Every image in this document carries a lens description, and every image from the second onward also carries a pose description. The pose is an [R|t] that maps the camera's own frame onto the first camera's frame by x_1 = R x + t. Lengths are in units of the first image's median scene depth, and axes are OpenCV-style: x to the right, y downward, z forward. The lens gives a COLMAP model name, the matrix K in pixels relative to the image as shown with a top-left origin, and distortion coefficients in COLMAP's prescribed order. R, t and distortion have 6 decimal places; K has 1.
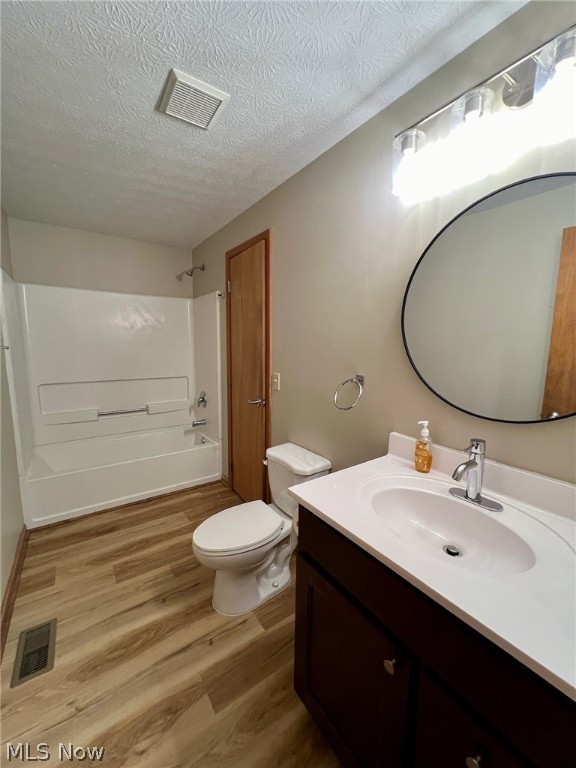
lens RADIAL K [[306.9, 0, 287.9], [0, 306.9, 386.1], [0, 0, 1]] dist [-0.002162, -0.000200]
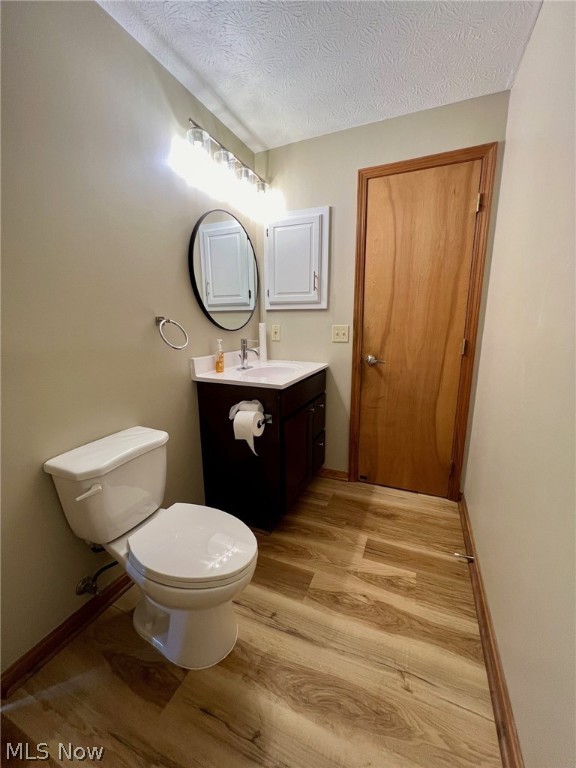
lens RADIAL K [[306.9, 0, 289.5], [0, 306.9, 387.0], [0, 0, 1]] dist [-0.002162, -0.000200]
pose [[-0.527461, -0.186838, 0.828780, -1.045592], [0.114835, 0.950887, 0.287450, -0.070597], [-0.841783, 0.246791, -0.480100, 1.425525]]
